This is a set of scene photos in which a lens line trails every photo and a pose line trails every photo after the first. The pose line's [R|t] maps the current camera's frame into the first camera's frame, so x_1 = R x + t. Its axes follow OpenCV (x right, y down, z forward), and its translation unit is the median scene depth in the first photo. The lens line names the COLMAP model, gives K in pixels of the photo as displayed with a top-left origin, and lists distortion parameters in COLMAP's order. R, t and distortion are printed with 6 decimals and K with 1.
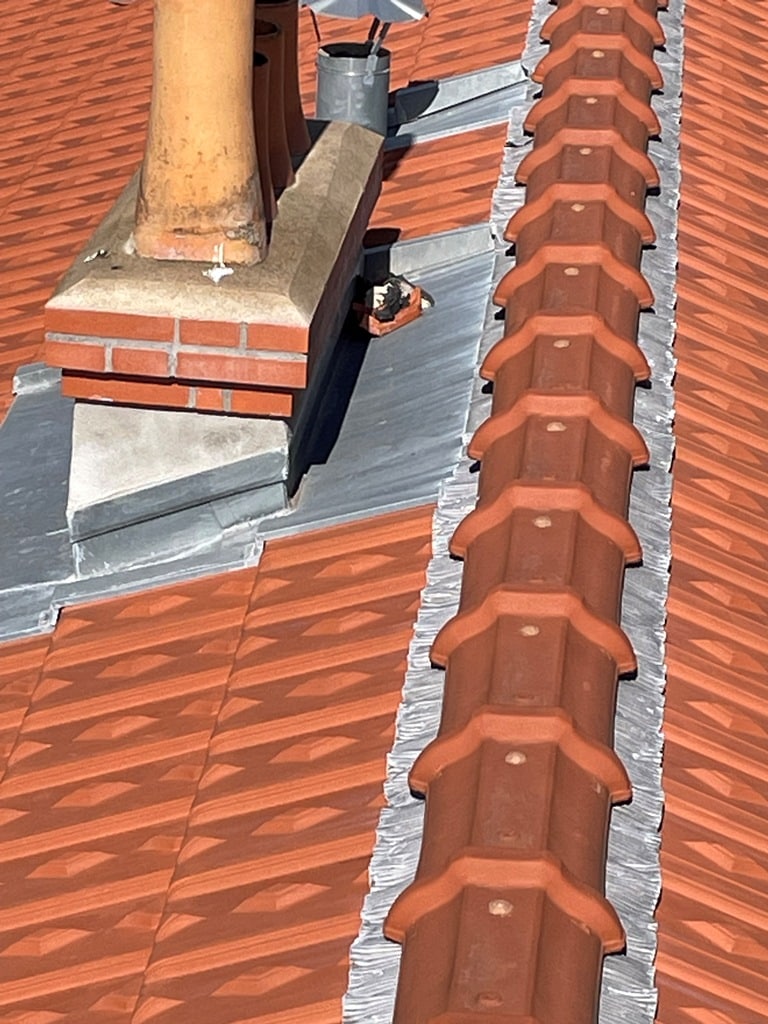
lens RADIAL K [[3538.5, 0, 385.2], [0, 3538.5, 525.6], [0, 0, 1]] dist [0.159013, -0.300586]
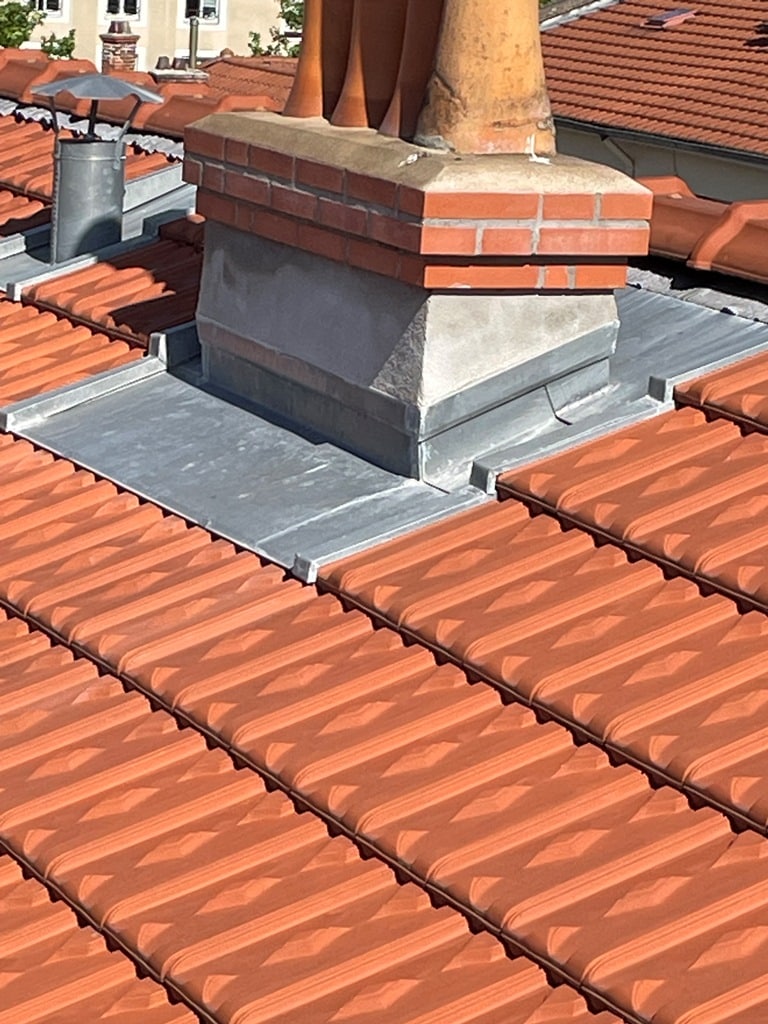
lens RADIAL K [[3550.3, 0, 384.0], [0, 3550.3, 512.0], [0, 0, 1]] dist [0.200872, -0.507082]
pose [[0.853198, -0.091860, 0.513434, -0.634306], [0.181236, 0.975246, -0.126684, 0.154453], [-0.489087, 0.201139, 0.848727, 0.151508]]
